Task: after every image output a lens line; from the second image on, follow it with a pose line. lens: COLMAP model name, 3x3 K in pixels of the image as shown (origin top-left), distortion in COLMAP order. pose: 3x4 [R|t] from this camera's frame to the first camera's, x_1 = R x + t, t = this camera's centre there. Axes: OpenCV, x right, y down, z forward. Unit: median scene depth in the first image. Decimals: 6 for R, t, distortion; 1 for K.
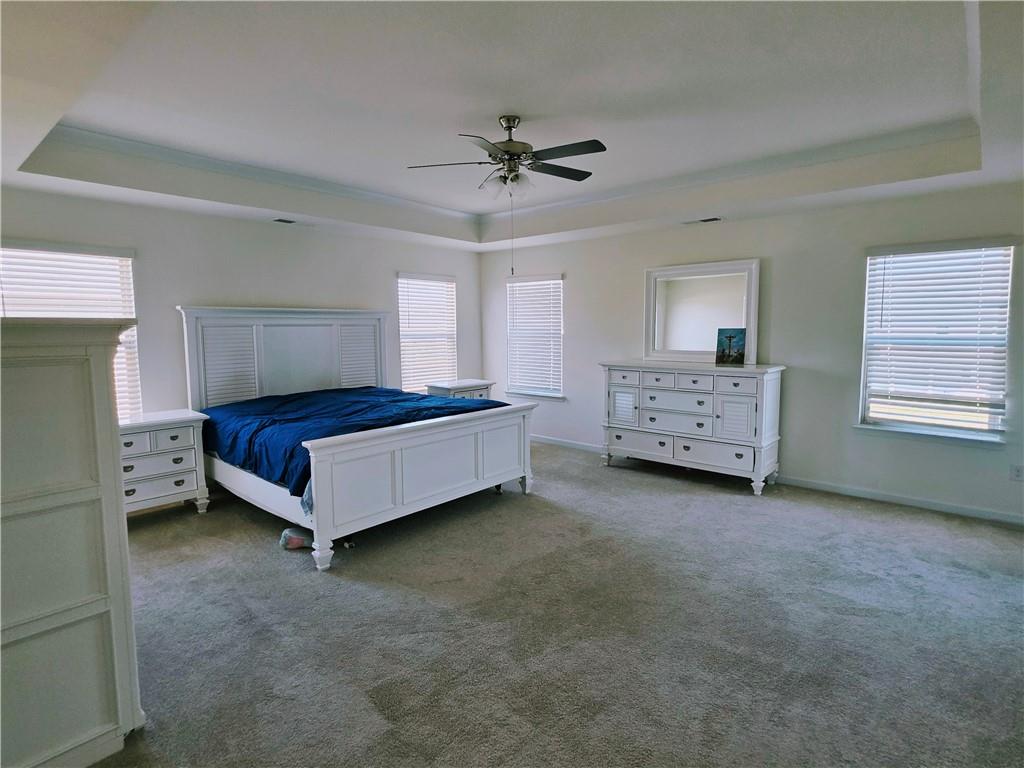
lens RADIAL K [[530.2, 0, 515.6], [0, 530.2, 379.6], [0, 0, 1]] dist [0.000653, 0.000883]
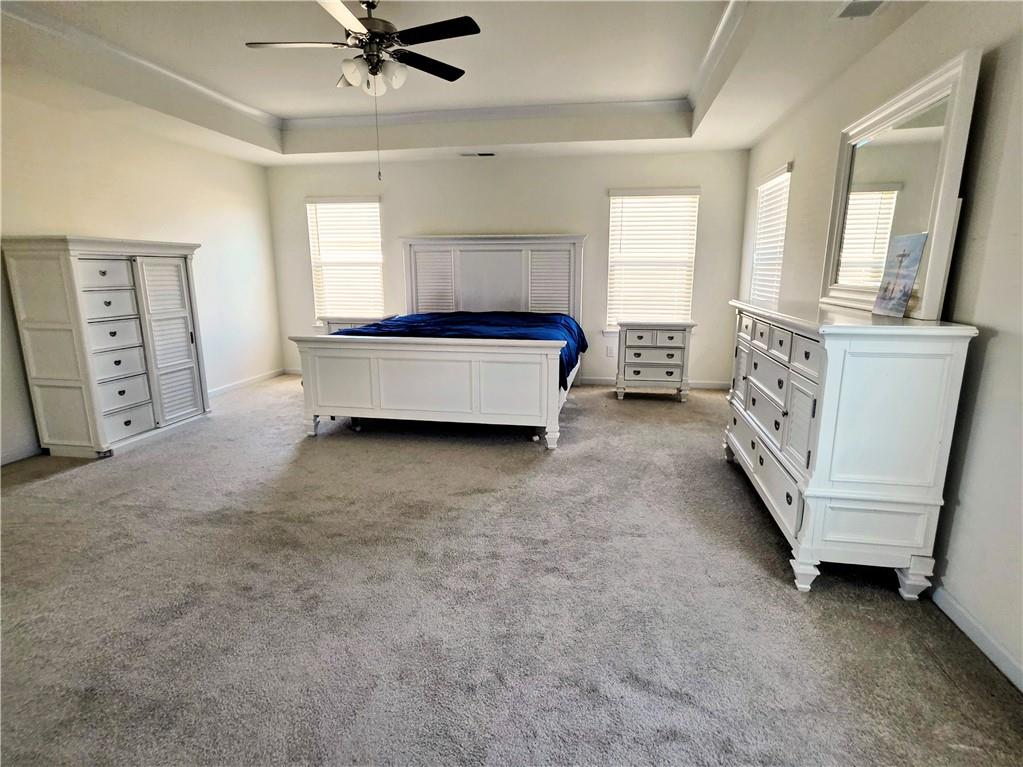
lens RADIAL K [[529.7, 0, 518.5], [0, 529.7, 382.4], [0, 0, 1]] dist [0.000653, 0.000883]
pose [[0.514054, 0.186075, -0.837332, 0.649812], [-0.089180, 0.982490, 0.163584, -0.019441], [0.853110, -0.009418, 0.521647, 0.503273]]
